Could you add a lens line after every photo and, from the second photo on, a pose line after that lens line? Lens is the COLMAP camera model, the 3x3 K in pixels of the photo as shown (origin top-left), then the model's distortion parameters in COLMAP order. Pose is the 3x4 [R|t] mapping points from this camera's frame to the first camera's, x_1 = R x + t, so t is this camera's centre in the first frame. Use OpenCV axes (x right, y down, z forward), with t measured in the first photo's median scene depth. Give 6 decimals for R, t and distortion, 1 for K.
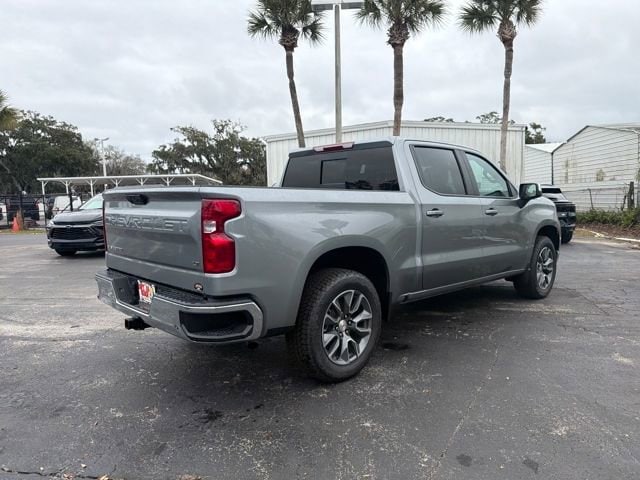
lens RADIAL K [[451.2, 0, 317.6], [0, 451.2, 242.0], [0, 0, 1]] dist [0.048868, -0.061124]
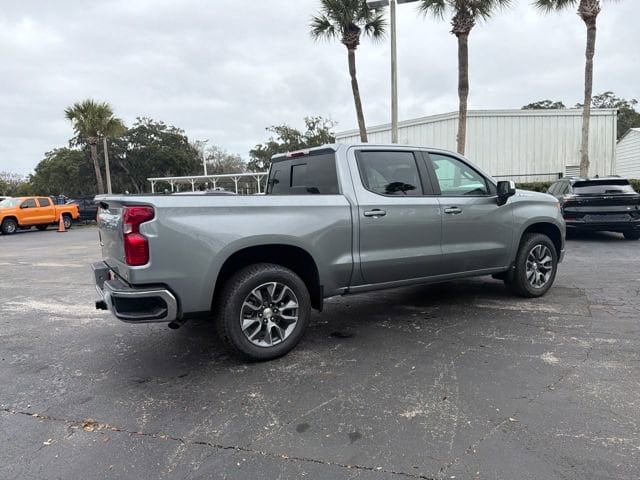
lens RADIAL K [[451.2, 0, 317.7], [0, 451.2, 241.6], [0, 0, 1]] dist [0.048868, -0.061124]
pose [[0.977651, 0.005757, -0.210154, 0.235745], [-0.002948, 0.999902, 0.013677, -0.007159], [0.210212, -0.012752, 0.977573, -0.053128]]
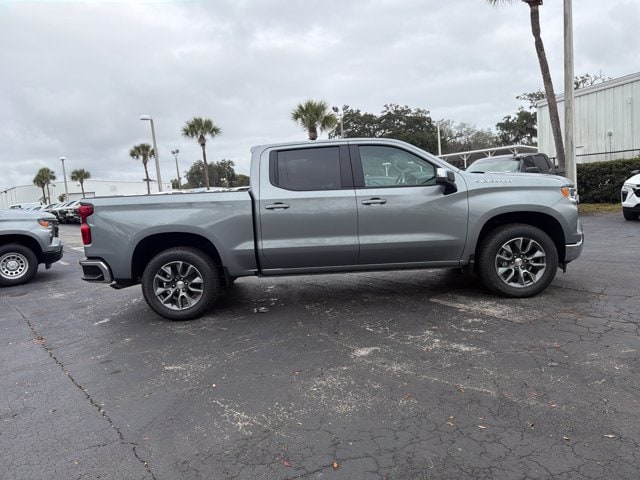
lens RADIAL K [[451.2, 0, 317.7], [0, 451.2, 237.4], [0, 0, 1]] dist [0.048868, -0.061124]
pose [[0.717002, 0.039985, -0.695924, 0.800169], [-0.005216, 0.998633, 0.052004, -0.029845], [0.697052, -0.033657, 0.716230, 0.135826]]
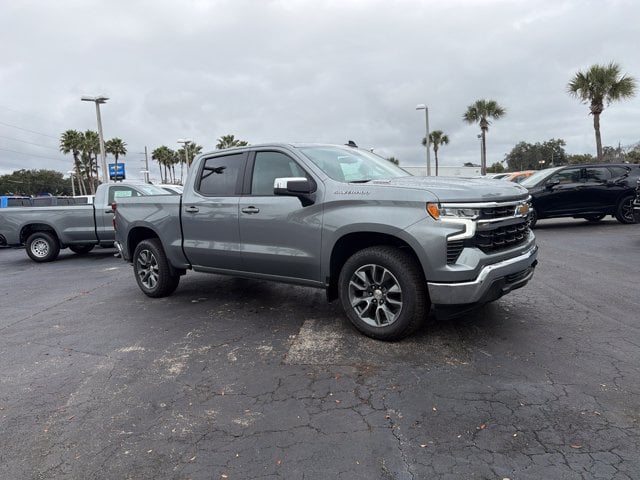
lens RADIAL K [[451.0, 0, 318.9], [0, 451.0, 251.9], [0, 0, 1]] dist [0.050811, -0.057649]
pose [[0.108888, 0.135759, -0.984740, 1.115503], [-0.034544, 0.990549, 0.132740, -0.089741], [0.993454, 0.019563, 0.112548, 0.828446]]
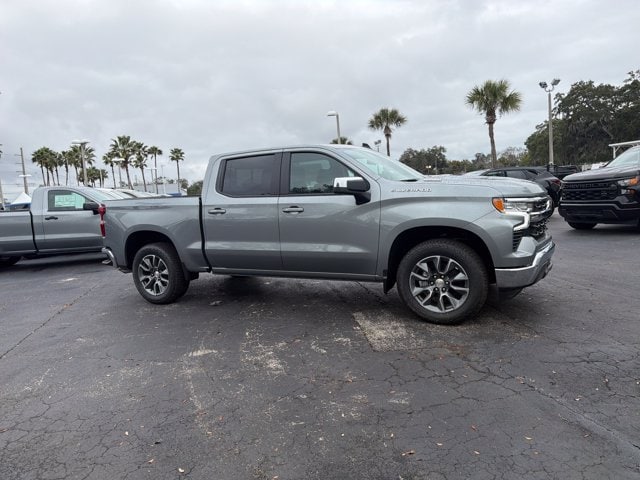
lens RADIAL K [[451.0, 0, 317.9], [0, 451.0, 250.3], [0, 0, 1]] dist [0.050811, -0.057649]
pose [[0.325530, 0.115648, -0.938433, 1.094694], [-0.022975, 0.993166, 0.114423, -0.074079], [0.945253, -0.015688, 0.325962, 0.570206]]
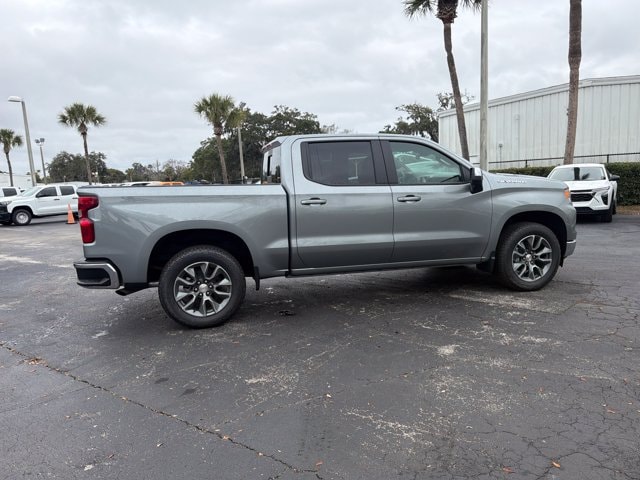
lens RADIAL K [[451.2, 0, 318.1], [0, 451.2, 242.4], [0, 0, 1]] dist [0.048868, -0.061124]
pose [[0.872291, 0.044452, -0.486962, 0.558569], [-0.018153, 0.998117, 0.058597, -0.019053], [0.488650, -0.042274, 0.871455, 0.002835]]
